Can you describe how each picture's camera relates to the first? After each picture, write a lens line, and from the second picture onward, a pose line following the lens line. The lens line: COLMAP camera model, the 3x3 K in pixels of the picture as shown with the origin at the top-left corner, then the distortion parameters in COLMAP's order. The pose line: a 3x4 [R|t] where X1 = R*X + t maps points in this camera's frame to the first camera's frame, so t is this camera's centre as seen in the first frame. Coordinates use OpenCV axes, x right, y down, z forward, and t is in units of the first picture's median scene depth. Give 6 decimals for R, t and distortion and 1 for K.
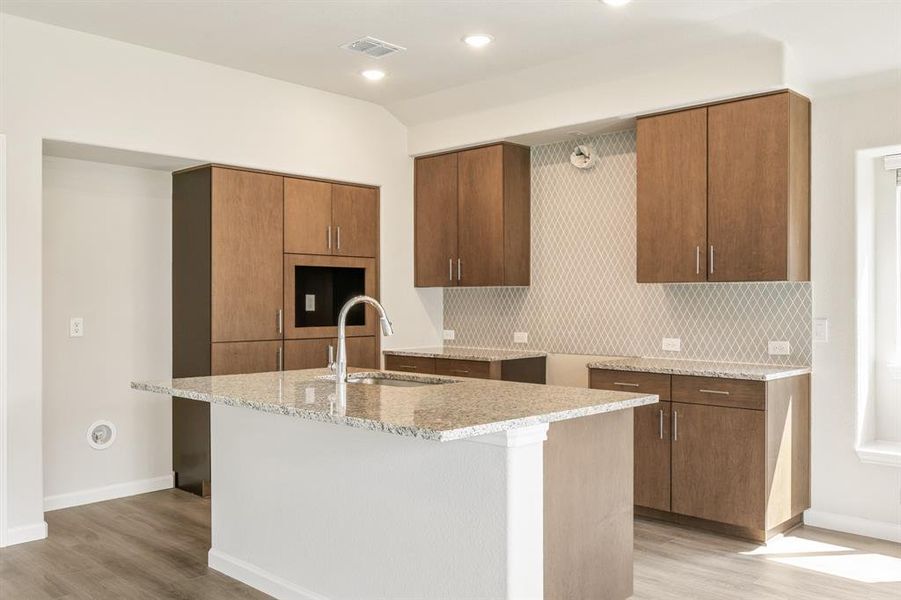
lens RADIAL K [[772.4, 0, 450.5], [0, 772.4, 300.0], [0, 0, 1]] dist [0.002874, 0.001187]
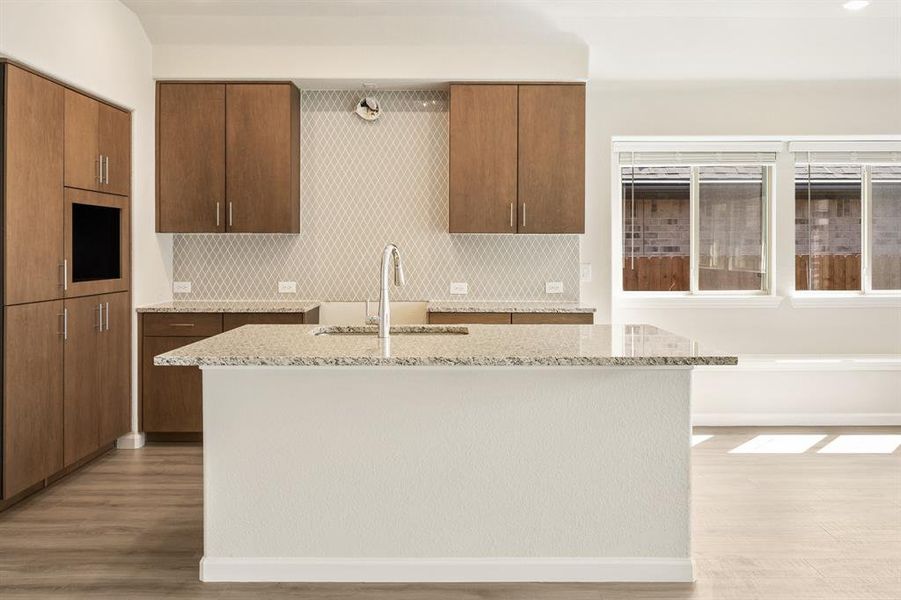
lens RADIAL K [[796.9, 0, 449.2], [0, 796.9, 252.1], [0, 0, 1]] dist [-0.001489, -0.000953]
pose [[0.723576, -0.000512, 0.690244, -0.503711], [-0.003414, 0.999985, 0.004320, 0.000199], [-0.690236, -0.005483, 0.723564, 0.165469]]
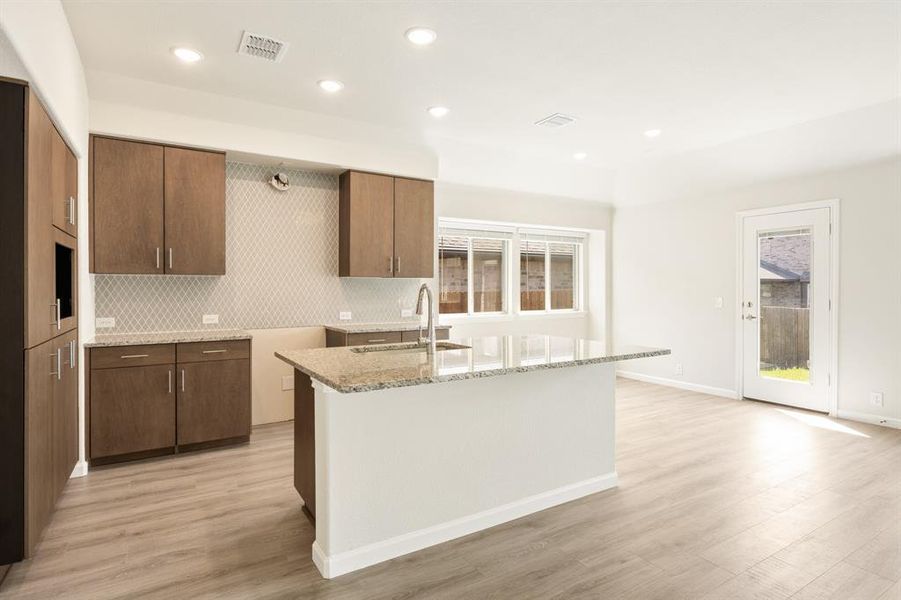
lens RADIAL K [[481.9, 0, 449.4], [0, 481.9, 291.2], [0, 0, 1]] dist [0.000089, 0.000277]
pose [[0.252020, -0.004001, 0.967714, -0.597612], [-0.001336, 0.999989, 0.004482, 0.002383], [-0.967721, -0.002422, 0.252012, 0.521675]]
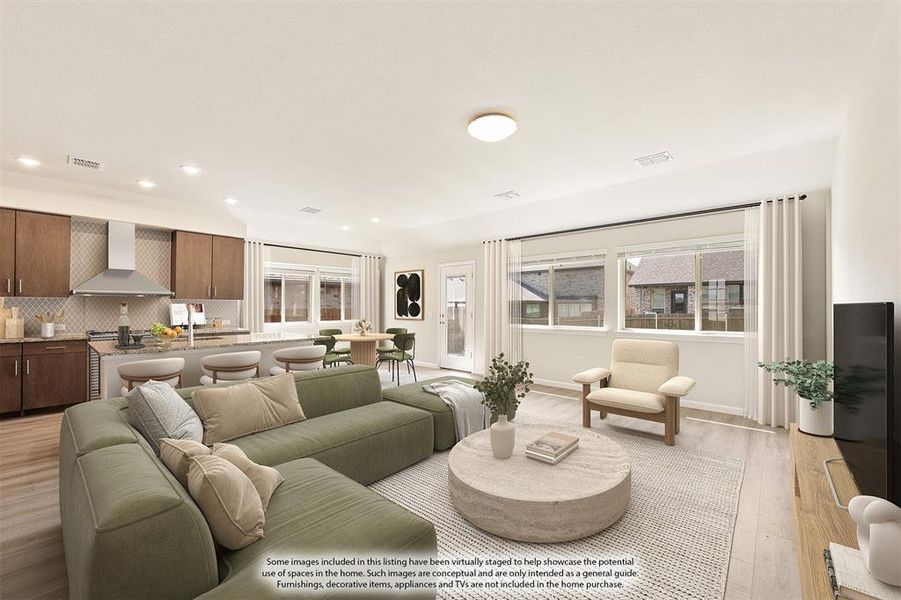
lens RADIAL K [[368.7, 0, 456.1], [0, 368.7, 304.2], [0, 0, 1]] dist [-0.000306, 0.000081]
pose [[-0.037422, 0.008811, 0.999261, -0.867819], [-0.002139, 0.999958, -0.008897, 0.002453], [-0.999297, -0.002470, -0.037402, 0.159055]]
